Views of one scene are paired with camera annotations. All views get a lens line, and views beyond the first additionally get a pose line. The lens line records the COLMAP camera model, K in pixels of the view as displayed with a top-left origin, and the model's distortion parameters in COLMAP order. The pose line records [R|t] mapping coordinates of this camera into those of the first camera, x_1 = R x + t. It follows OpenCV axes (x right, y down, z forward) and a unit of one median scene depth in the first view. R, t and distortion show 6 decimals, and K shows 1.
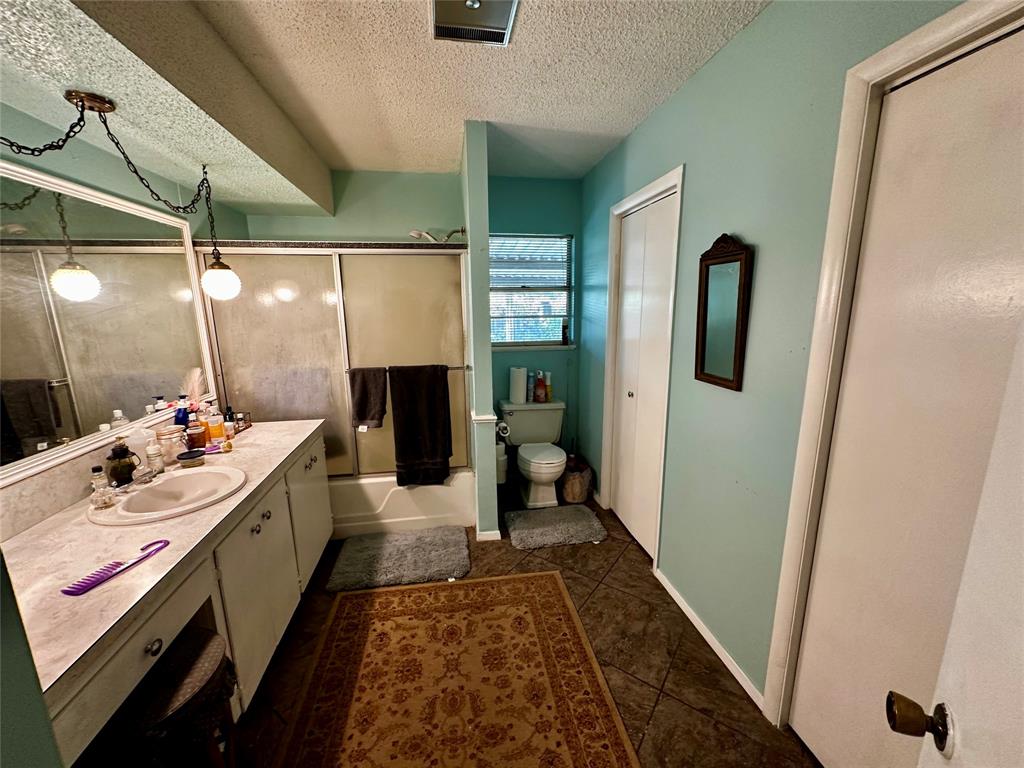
lens RADIAL K [[413.4, 0, 512.4], [0, 413.4, 384.4], [0, 0, 1]] dist [0.001525, 0.000129]
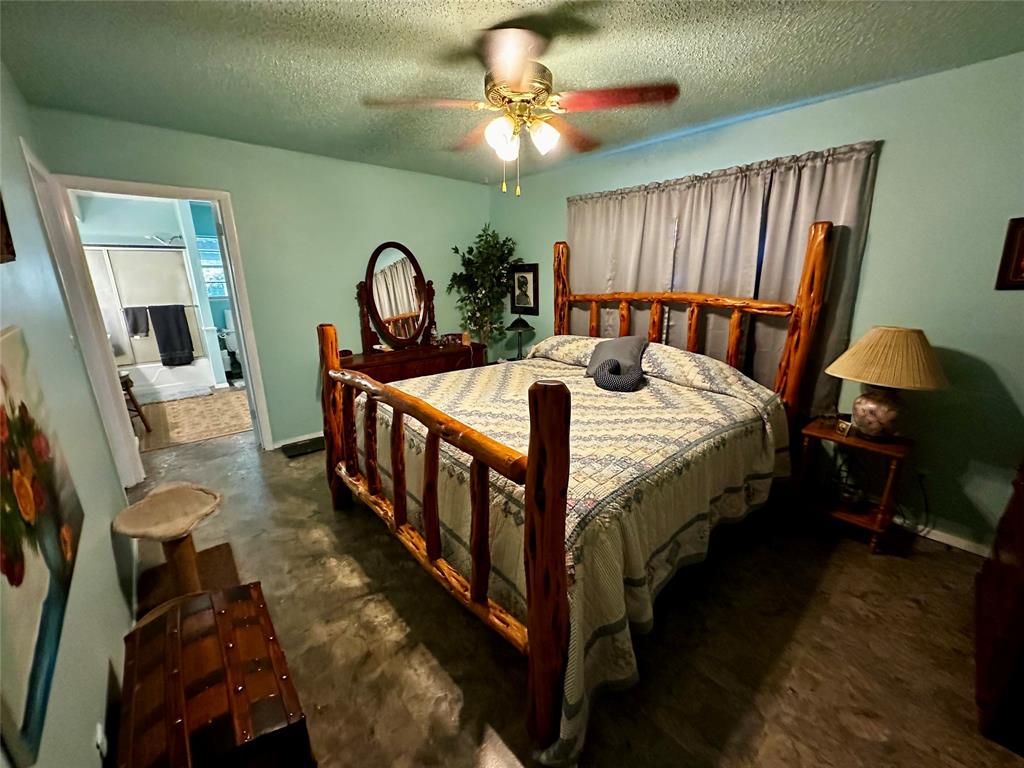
lens RADIAL K [[413.4, 0, 515.1], [0, 413.4, 385.2], [0, 0, 1]] dist [0.001525, 0.000129]
pose [[0.845548, -0.134443, 0.516695, 0.119911], [0.098197, 0.990427, 0.097012, 0.307937], [-0.524791, -0.031291, 0.850656, -1.623586]]
